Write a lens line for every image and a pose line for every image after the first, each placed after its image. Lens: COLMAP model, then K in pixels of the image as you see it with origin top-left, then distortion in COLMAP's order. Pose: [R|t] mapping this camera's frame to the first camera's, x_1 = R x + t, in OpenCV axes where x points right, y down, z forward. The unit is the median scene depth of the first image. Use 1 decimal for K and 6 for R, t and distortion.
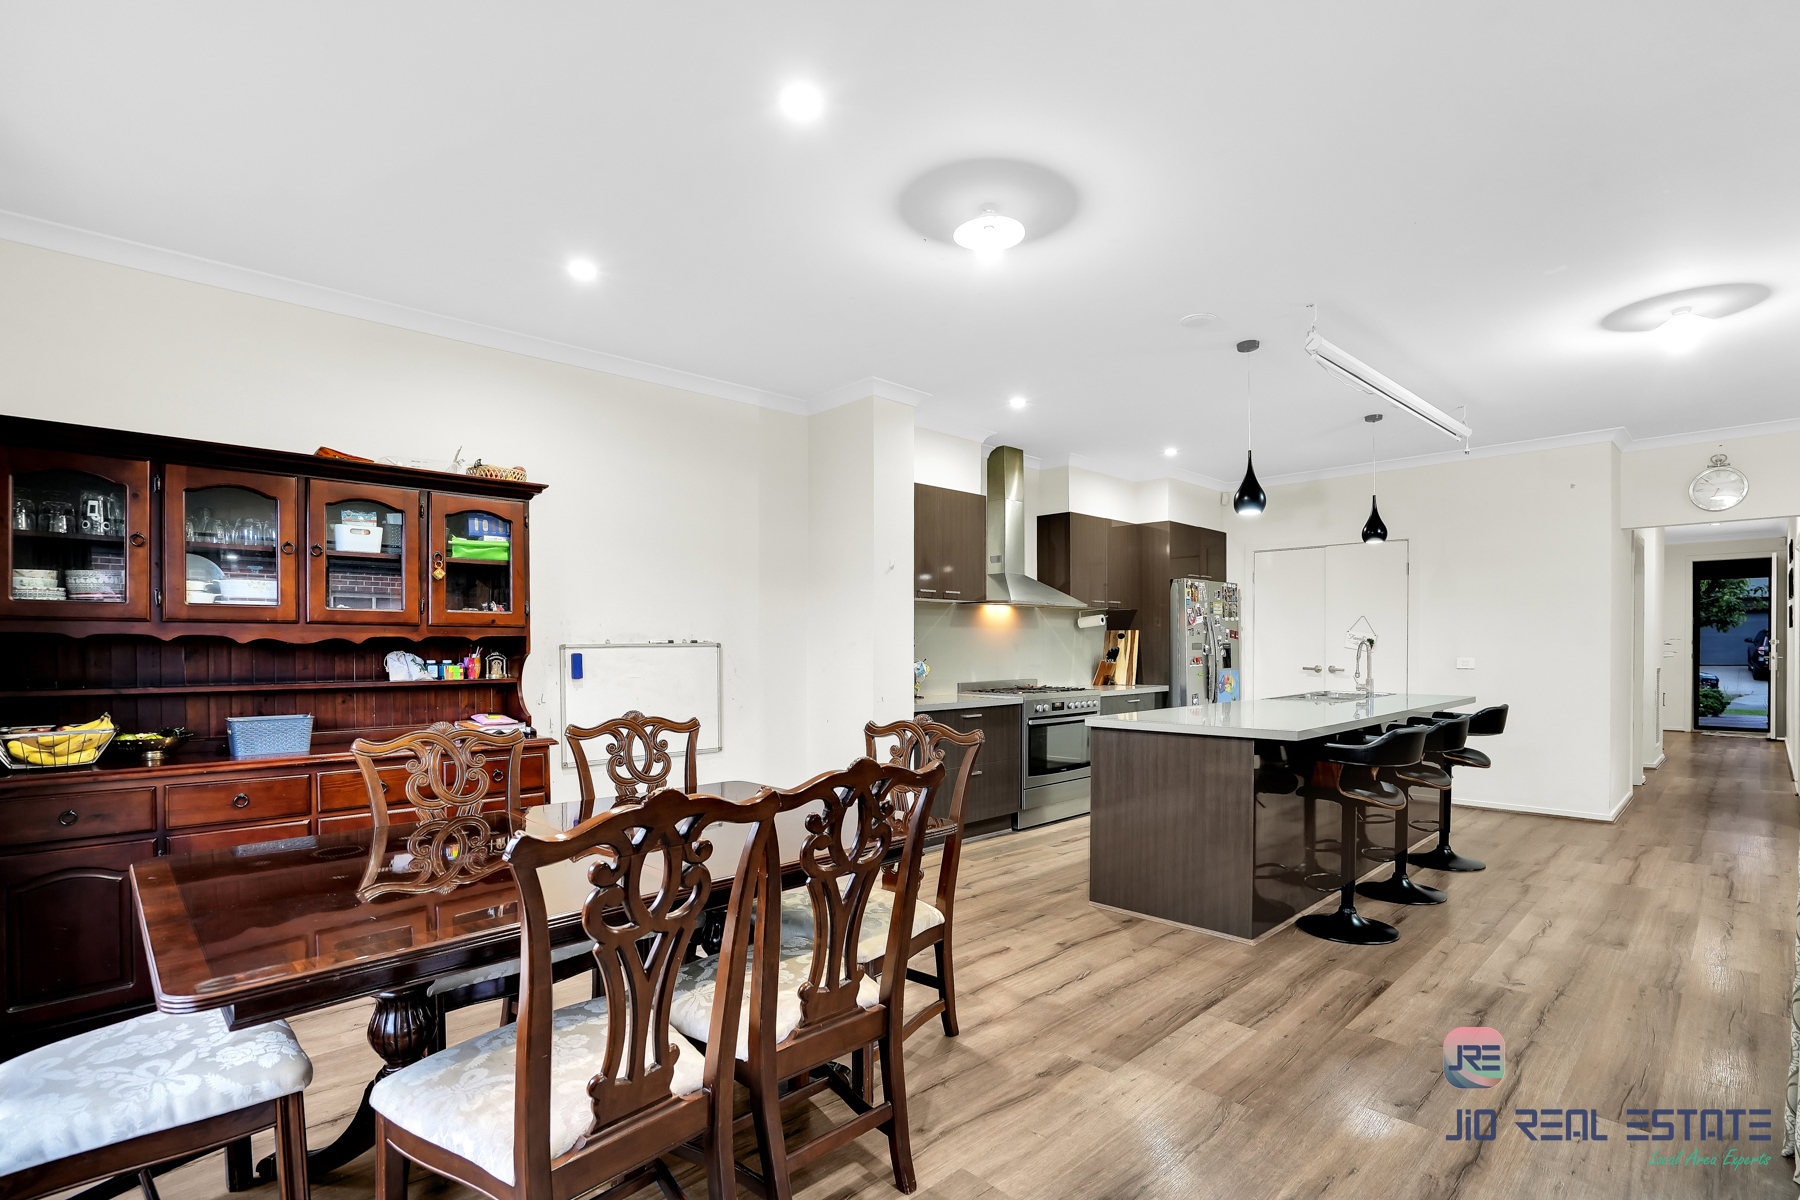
lens RADIAL K [[858.4, 0, 895.9], [0, 858.4, 638.5], [0, 0, 1]] dist [-0.029455, 0.002517]
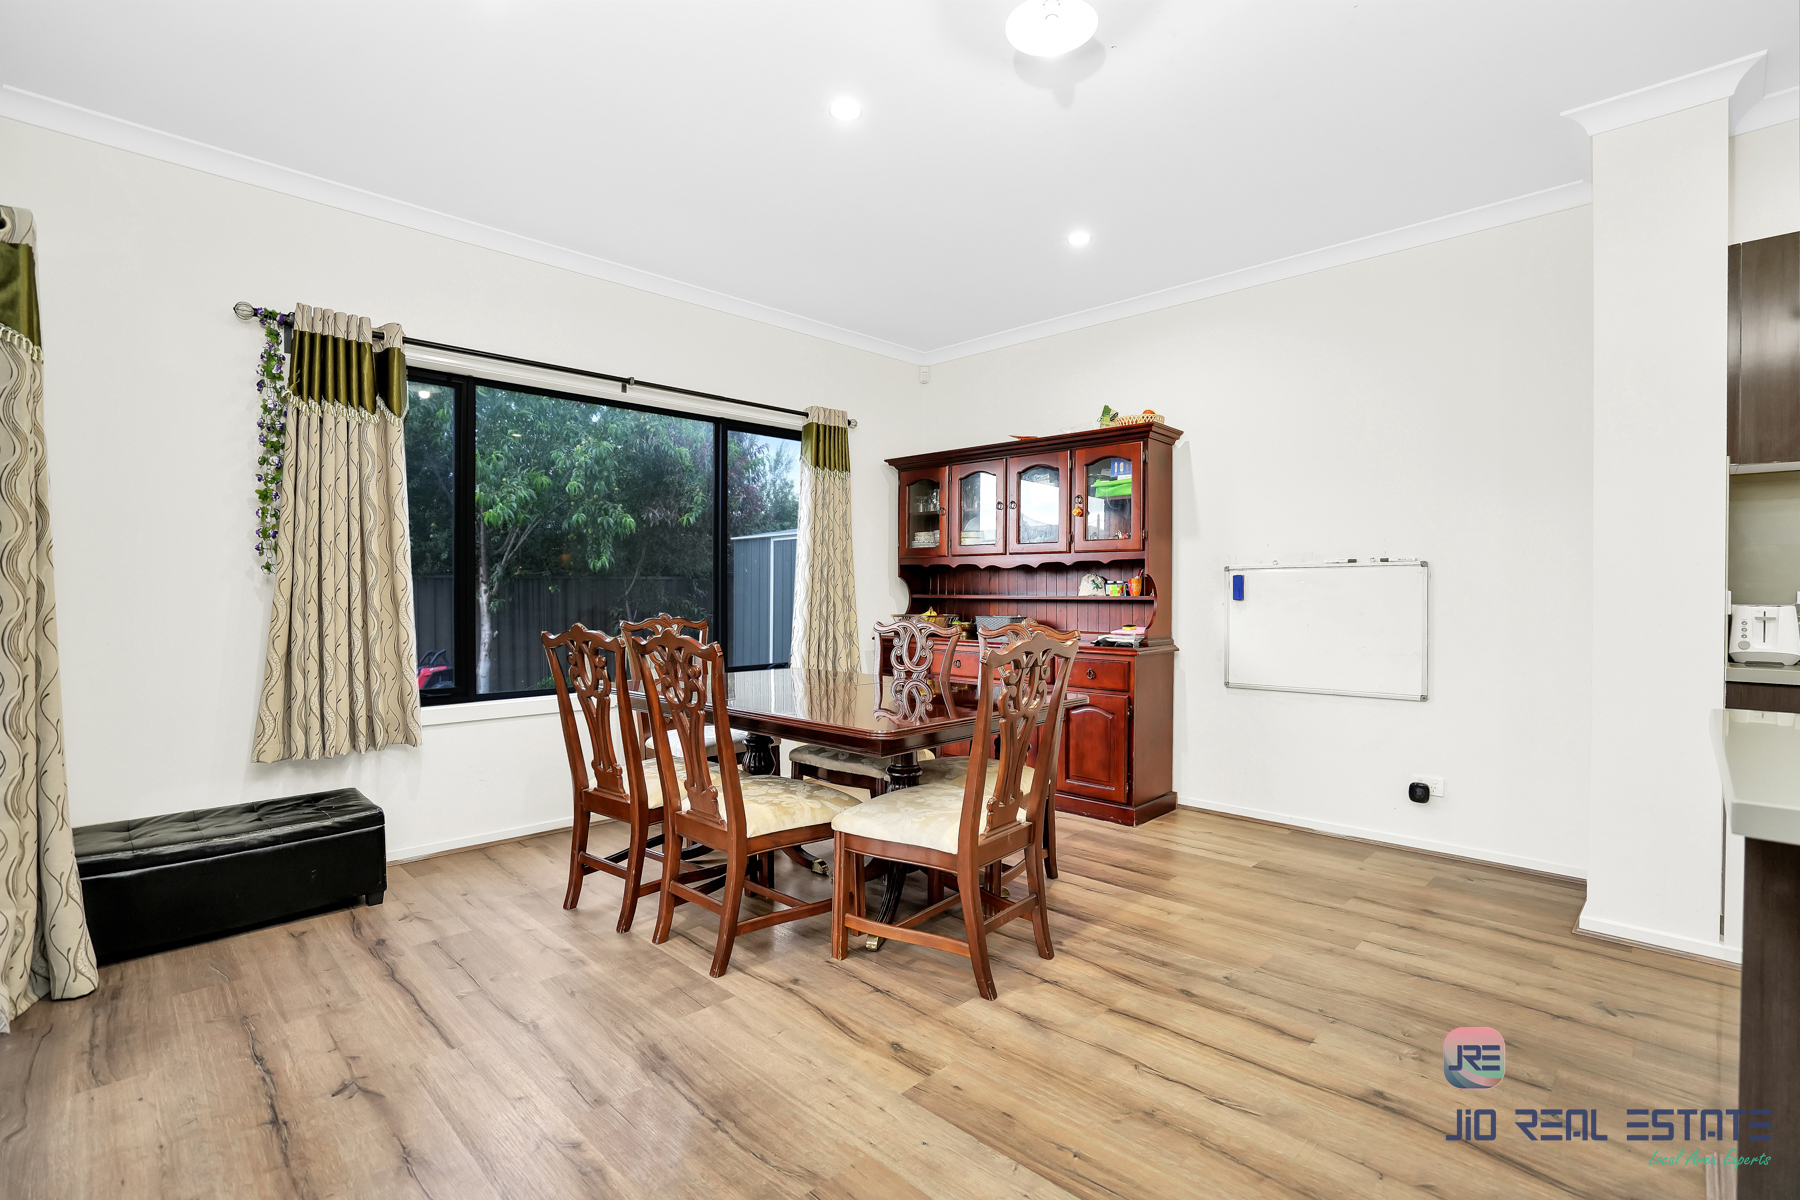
lens RADIAL K [[831.3, 0, 905.2], [0, 831.3, 587.4], [0, 0, 1]] dist [-0.049917, 0.014576]
pose [[0.025799, 0.002604, -0.999664, 0.751391], [0.008284, 0.999962, 0.002818, 0.033534], [0.999633, -0.008354, 0.025776, 0.743118]]
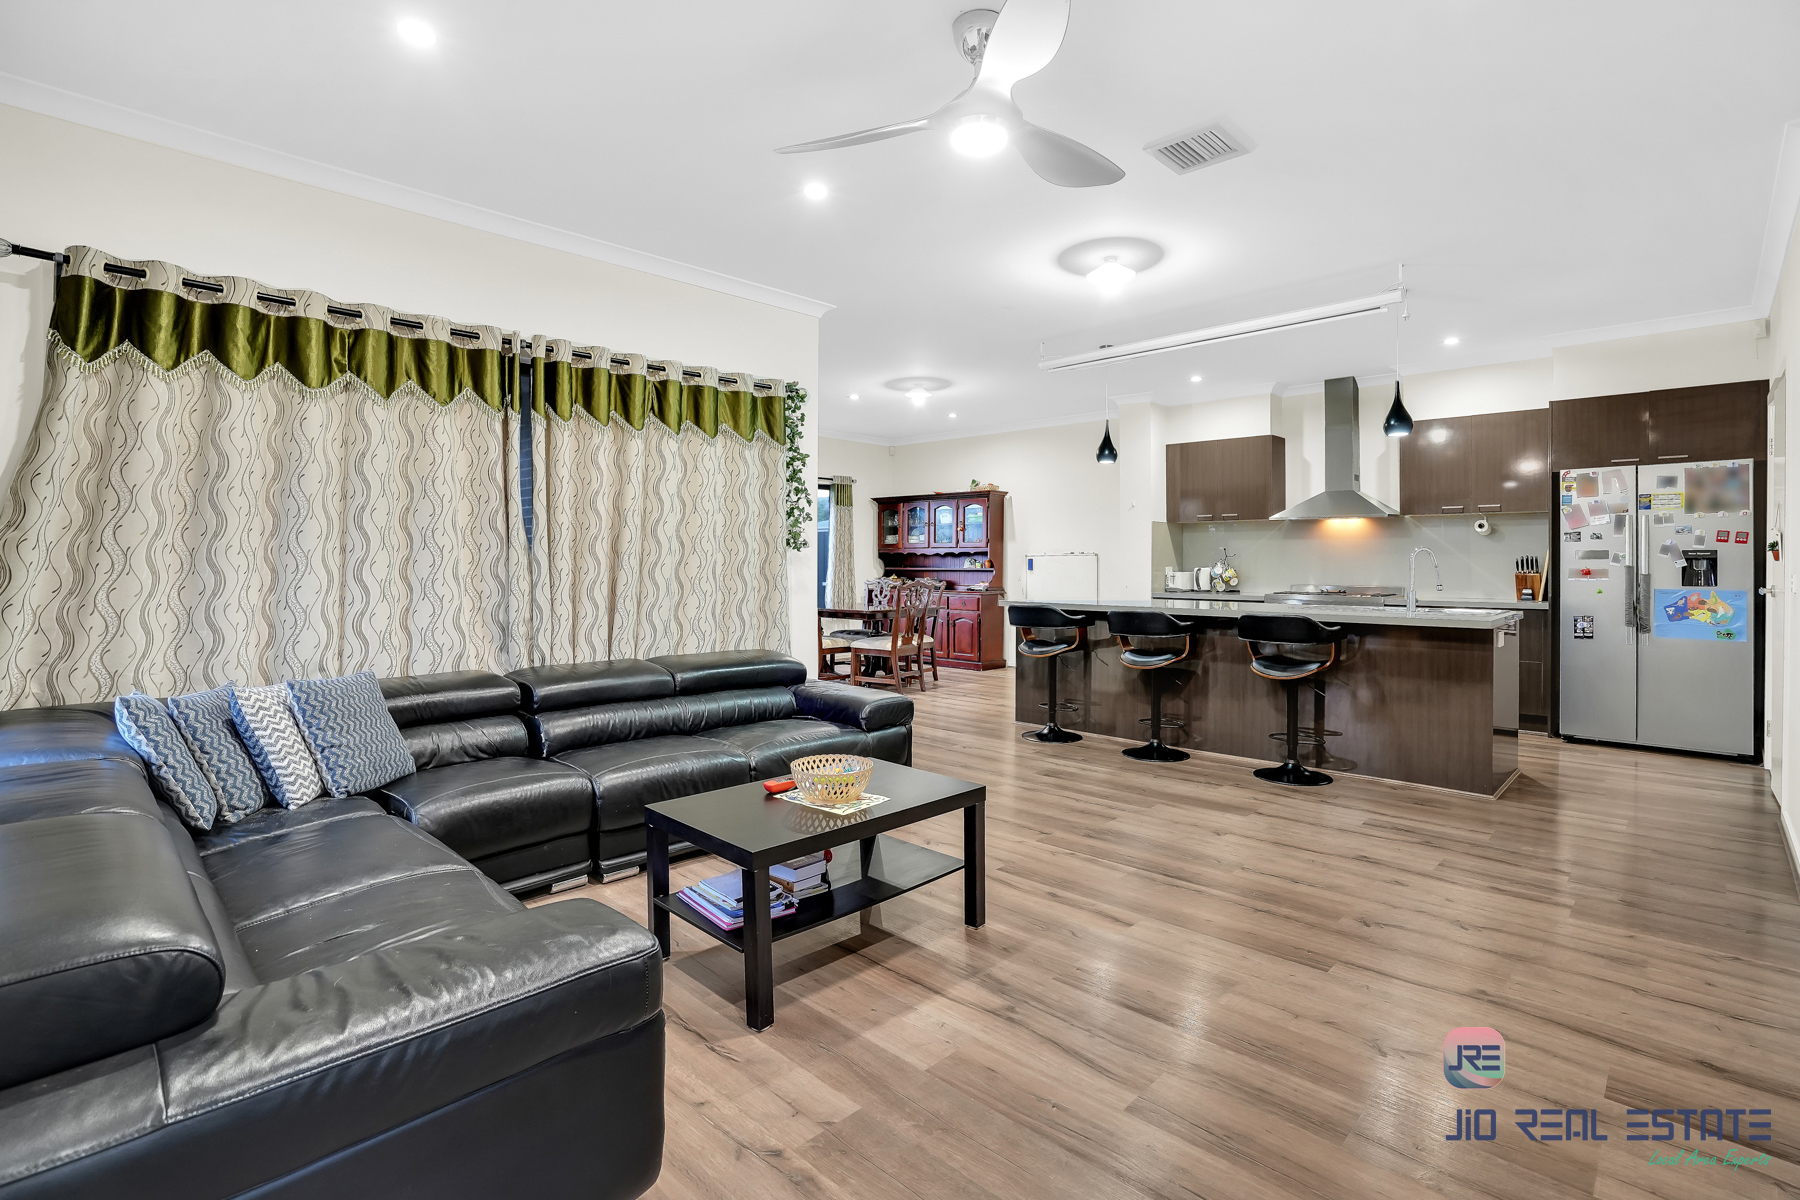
lens RADIAL K [[831.3, 0, 923.6], [0, 831.3, 553.9], [0, 0, 1]] dist [-0.049917, 0.014576]
pose [[0.061777, -0.008298, -0.998055, 2.279924], [0.004483, 0.999958, -0.008036, 0.026460], [0.998080, -0.003978, 0.061811, 0.750293]]
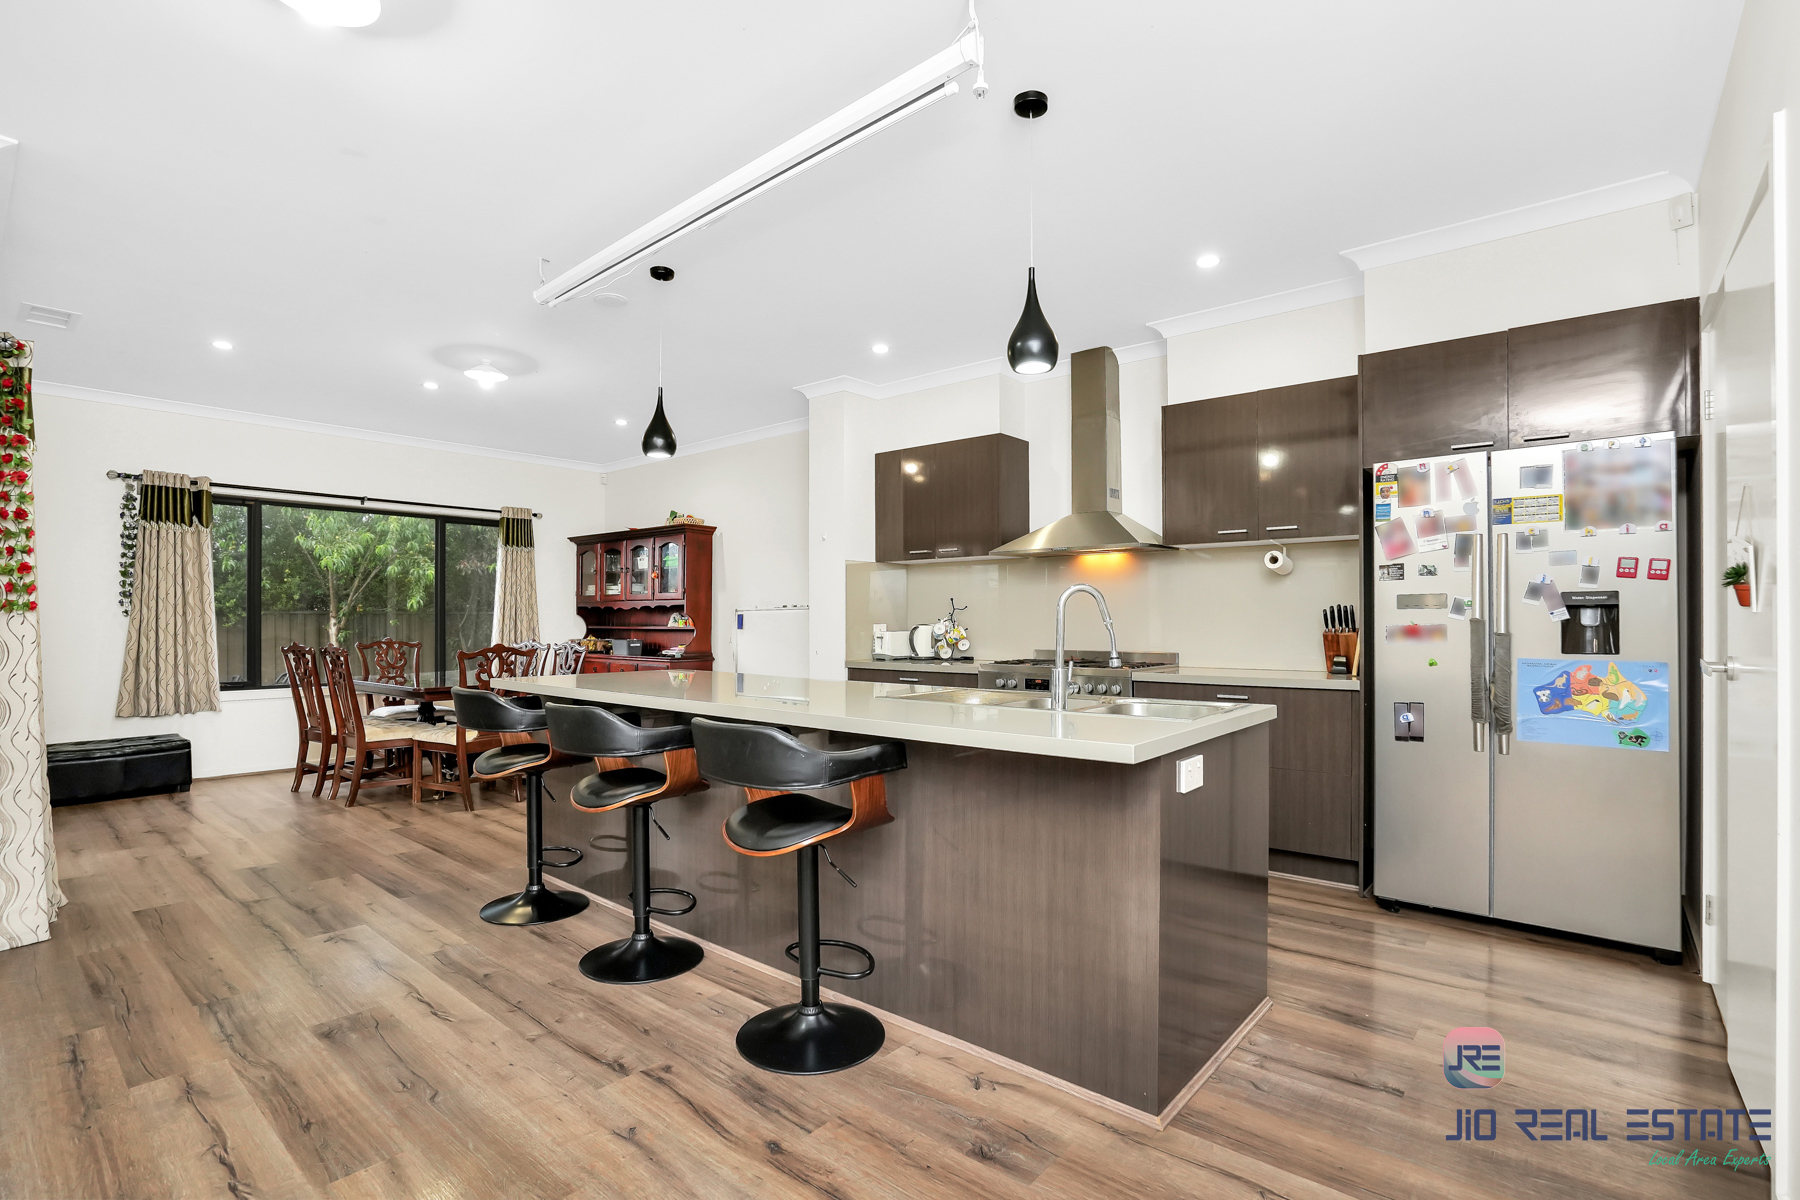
lens RADIAL K [[831.3, 0, 913.1], [0, 831.3, 607.7], [0, 0, 1]] dist [-0.049917, 0.014576]
pose [[0.115295, -0.011862, -0.993260, 1.650324], [0.010215, 0.999890, -0.010755, 0.033116], [0.993279, -0.008906, 0.115403, 1.468333]]
